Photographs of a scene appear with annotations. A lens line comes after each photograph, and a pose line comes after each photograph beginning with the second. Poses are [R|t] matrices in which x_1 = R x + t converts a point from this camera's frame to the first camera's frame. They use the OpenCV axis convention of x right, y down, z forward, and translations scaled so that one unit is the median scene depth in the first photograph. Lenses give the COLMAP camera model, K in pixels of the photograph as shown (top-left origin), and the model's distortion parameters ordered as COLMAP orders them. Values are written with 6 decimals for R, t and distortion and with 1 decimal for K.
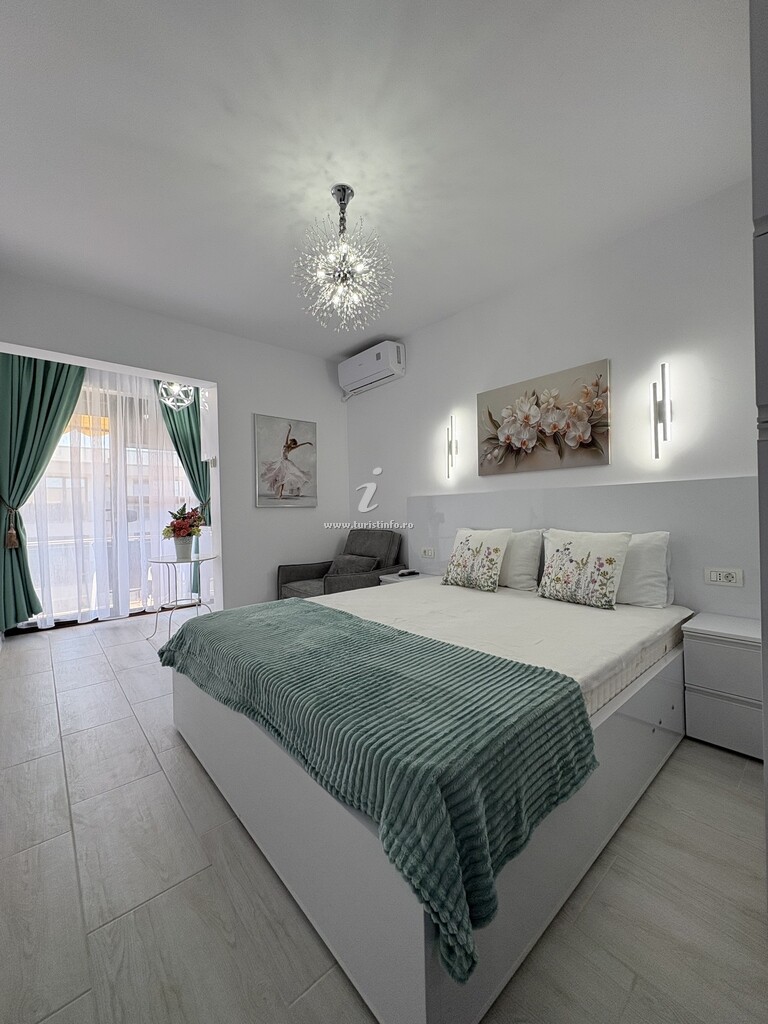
lens RADIAL K [[405.6, 0, 384.1], [0, 405.6, 512.4], [0, 0, 1]] dist [0.000058, 0.000534]
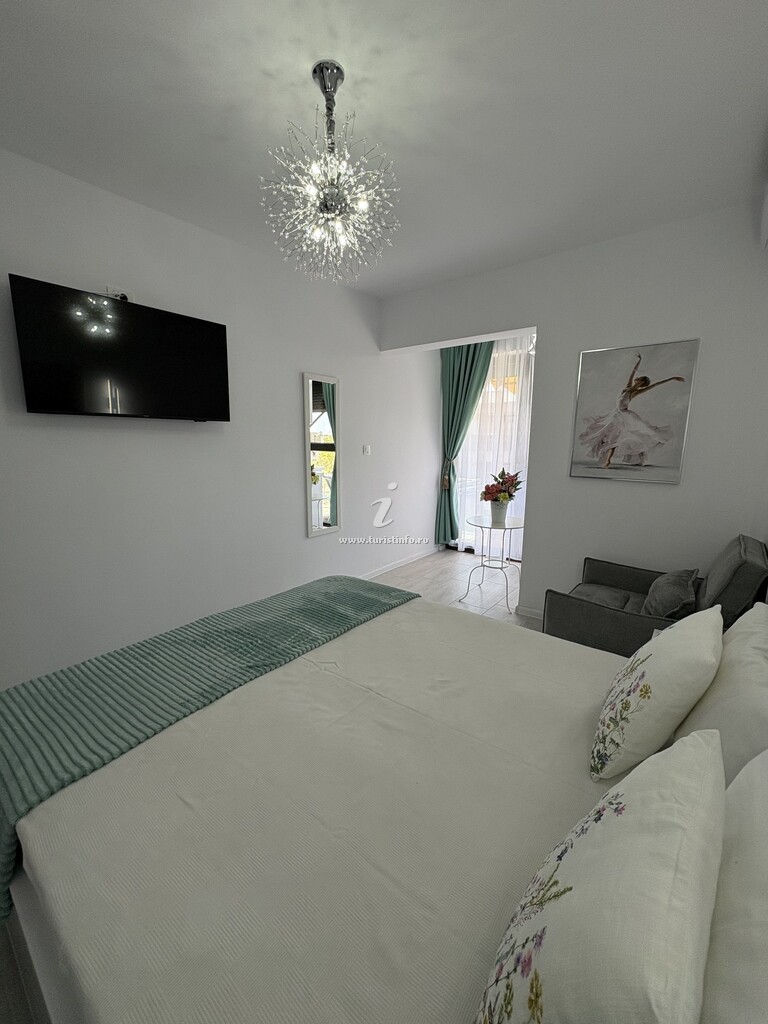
lens RADIAL K [[405.6, 0, 379.2], [0, 405.6, 517.8], [0, 0, 1]] dist [0.000058, 0.000534]
pose [[0.174187, 0.200934, -0.963994, 0.500983], [-0.022046, 0.979510, 0.200184, -0.107805], [0.984466, -0.013617, 0.175047, 0.625019]]
